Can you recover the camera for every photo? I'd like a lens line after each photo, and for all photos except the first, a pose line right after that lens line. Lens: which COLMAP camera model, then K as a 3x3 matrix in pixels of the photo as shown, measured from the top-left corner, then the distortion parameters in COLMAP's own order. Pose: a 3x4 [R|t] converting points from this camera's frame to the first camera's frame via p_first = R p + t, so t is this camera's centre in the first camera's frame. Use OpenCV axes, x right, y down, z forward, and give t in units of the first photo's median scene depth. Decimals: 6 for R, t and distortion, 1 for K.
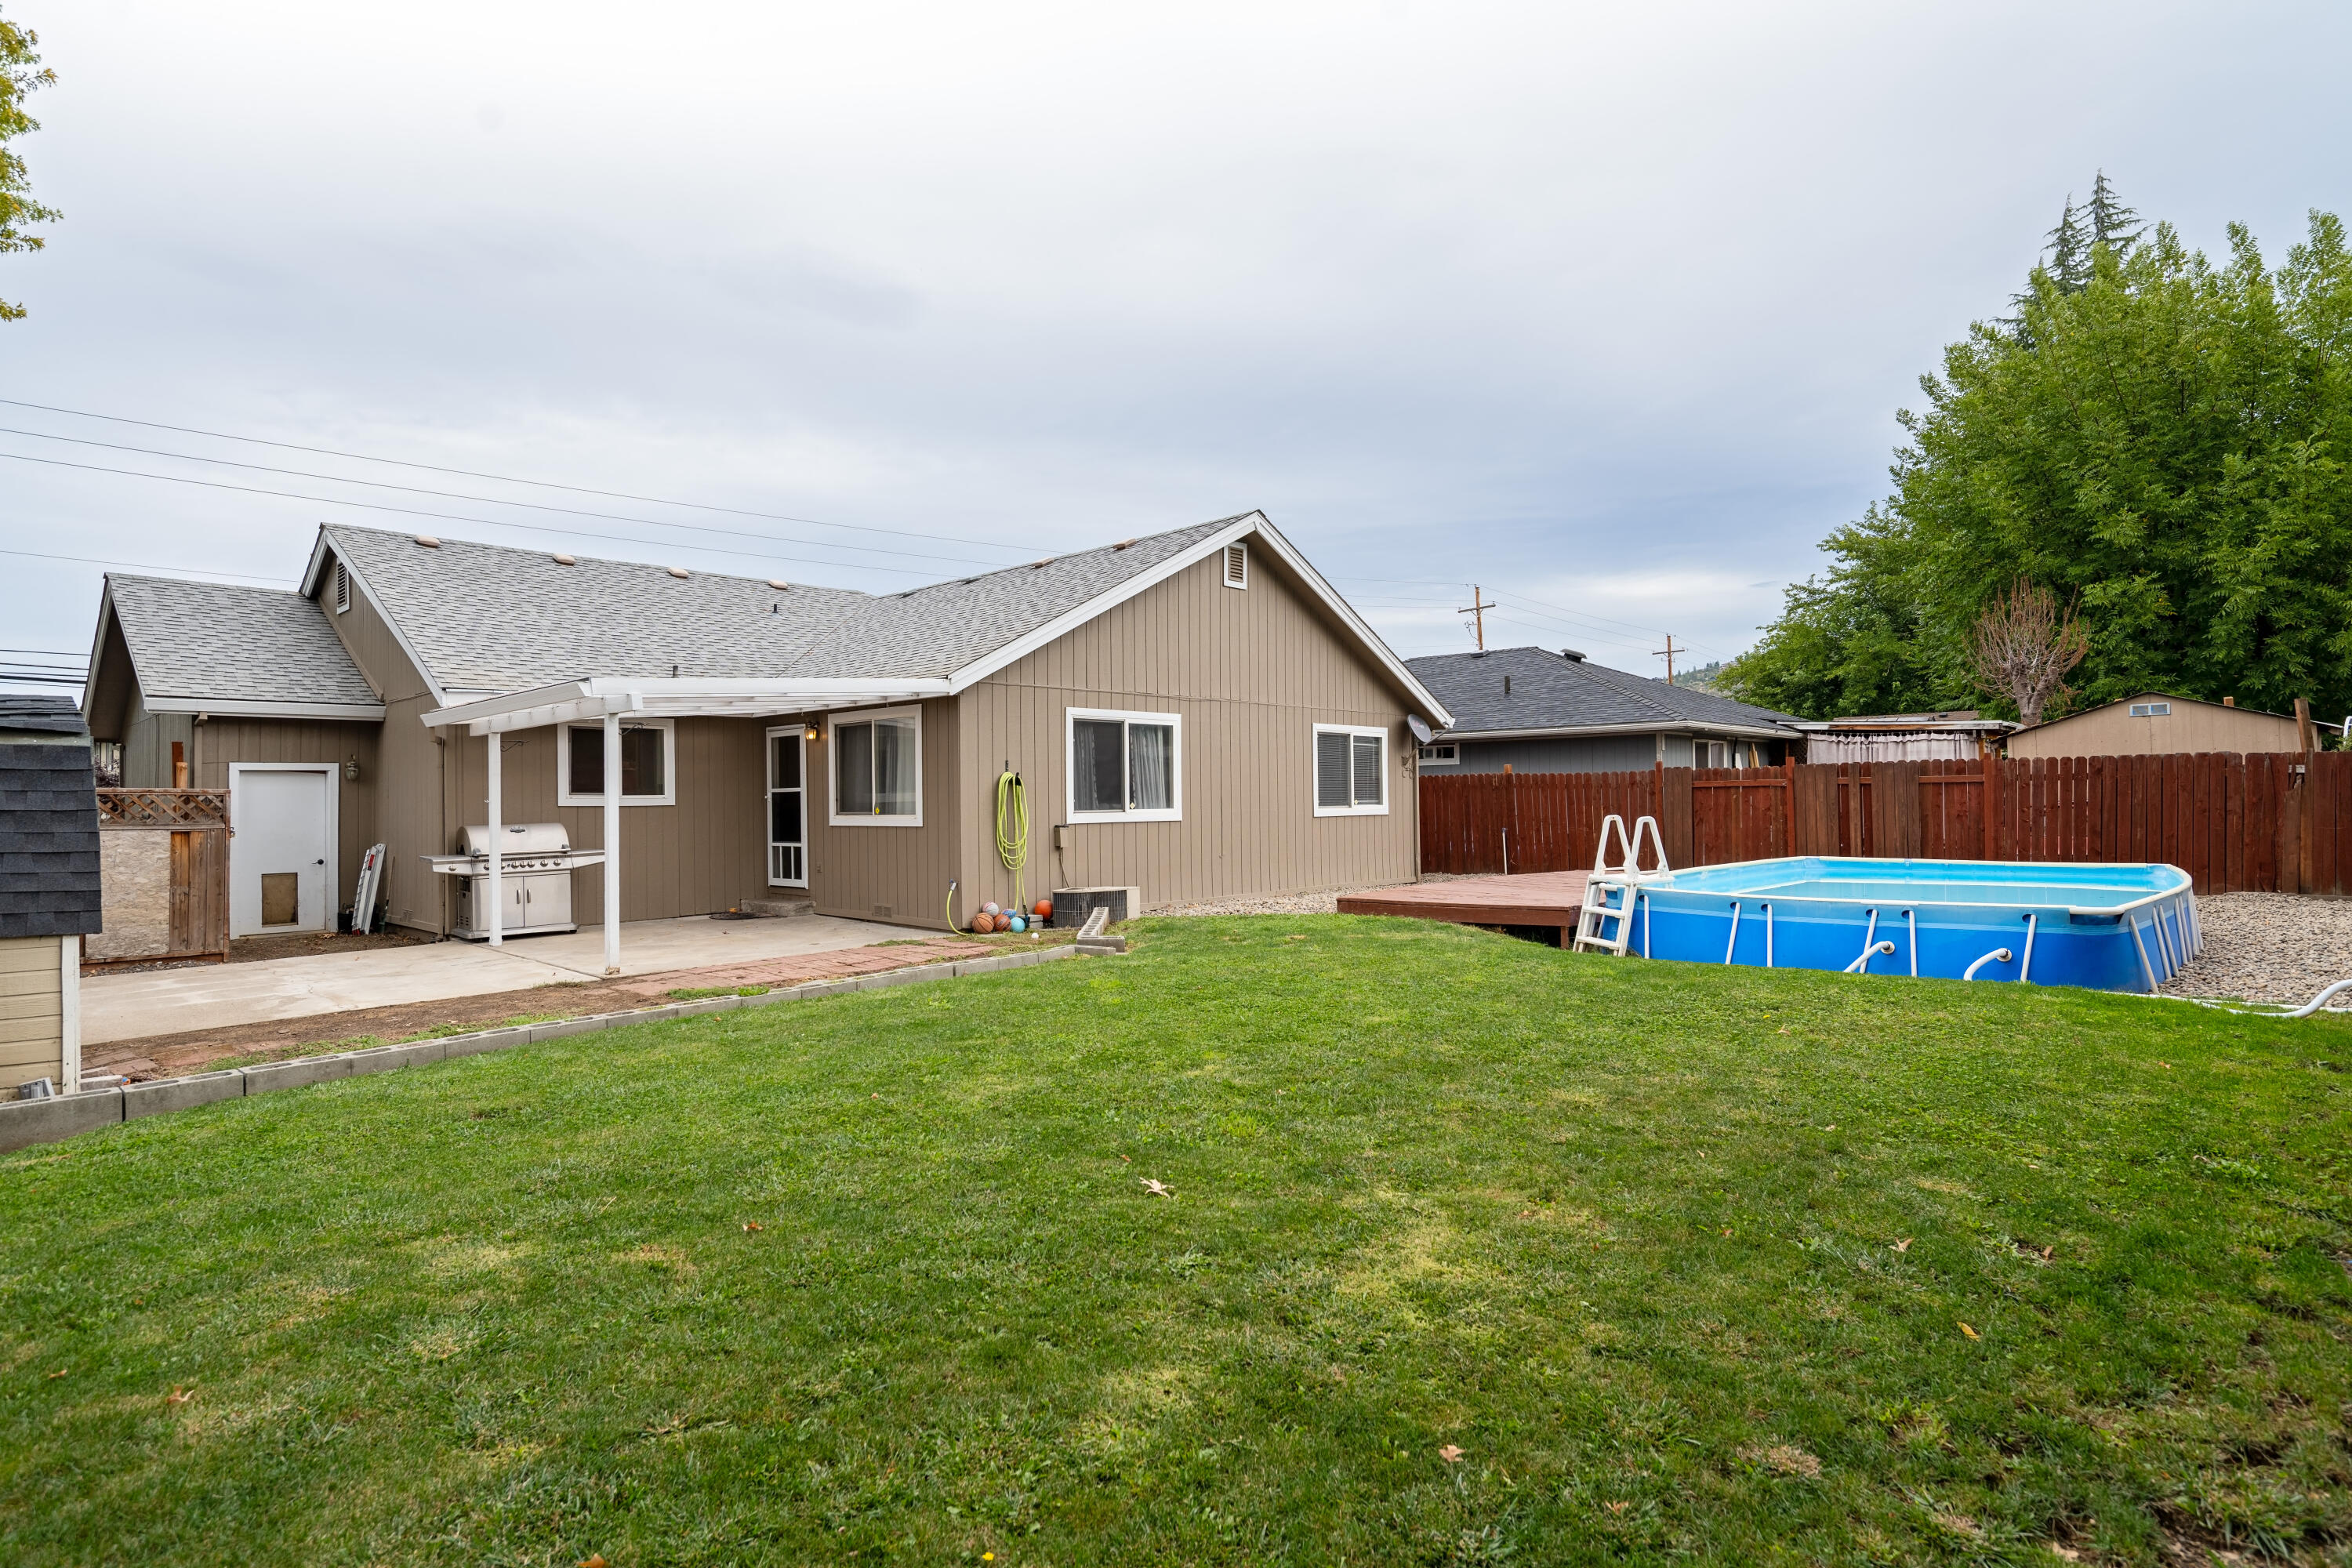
lens RADIAL K [[1205.6, 0, 1194.2], [0, 1205.6, 785.0], [0, 0, 1]] dist [-0.017056, 0.005421]
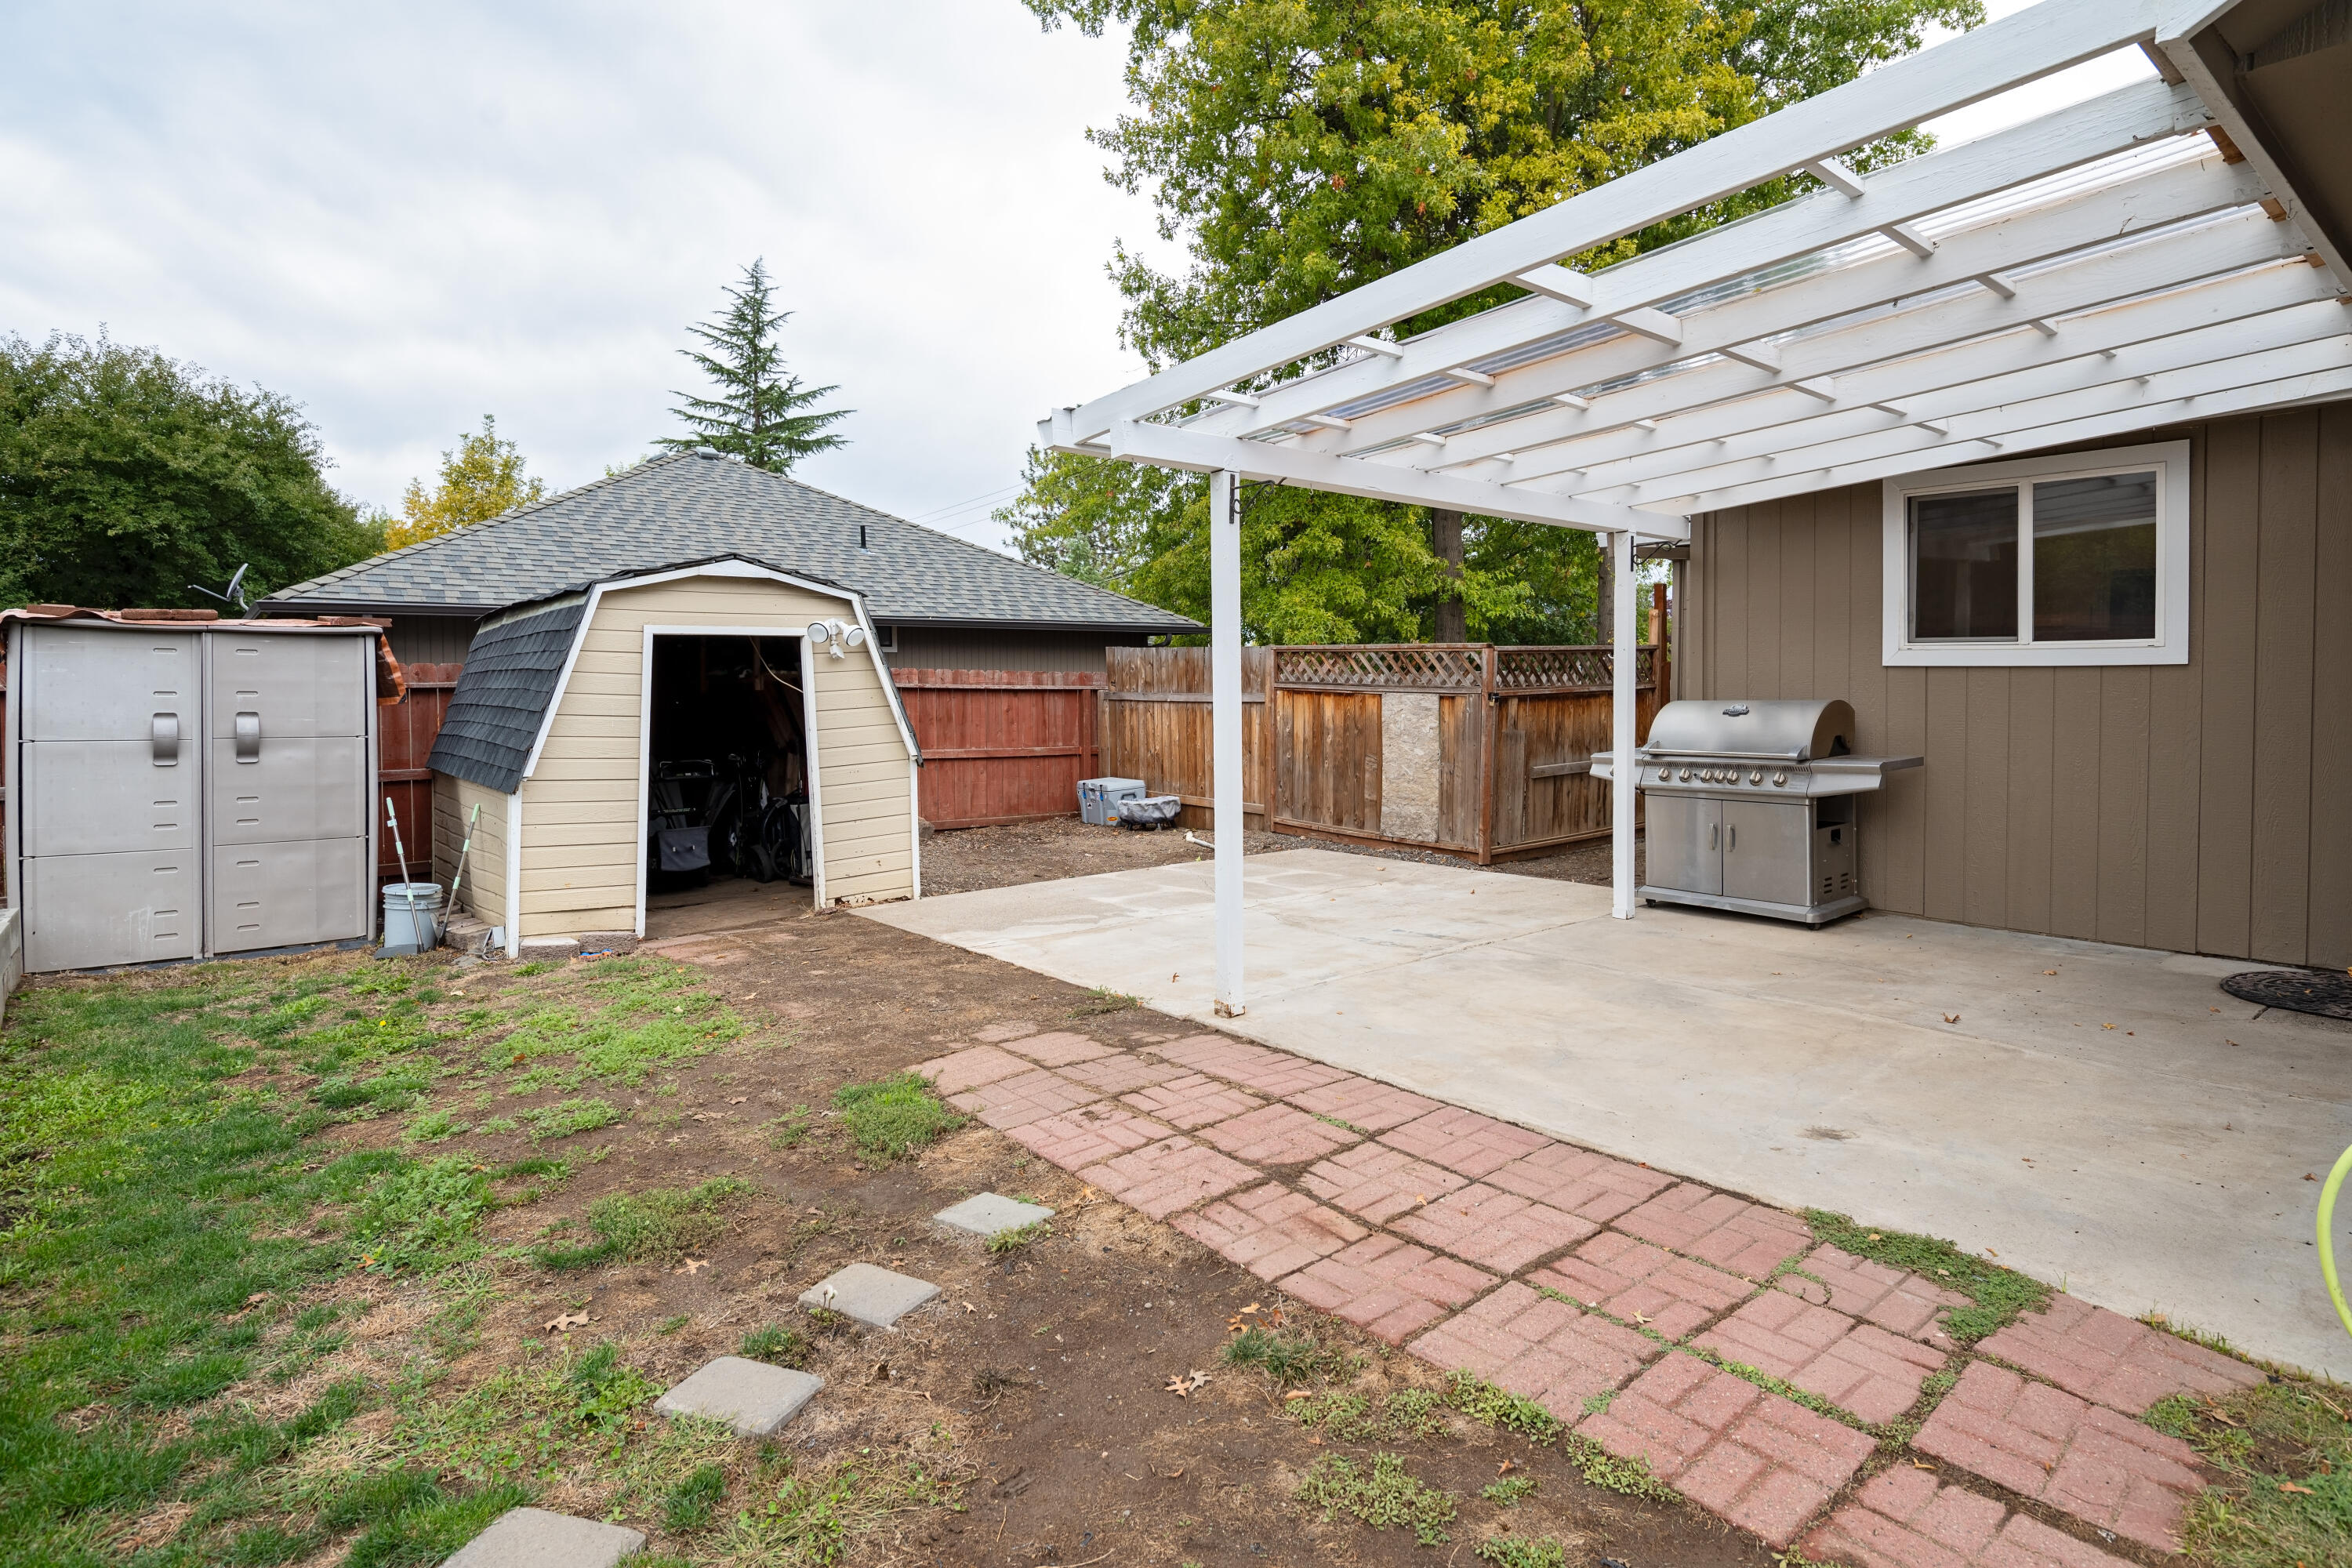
lens RADIAL K [[1205.6, 0, 1195.4], [0, 1205.6, 721.5], [0, 0, 1]] dist [-0.017056, 0.005421]
pose [[-0.151975, 0.048965, -0.987171, -0.009284], [0.018607, 0.998737, 0.046674, 0.012053], [0.988209, -0.011275, -0.152694, 0.782940]]
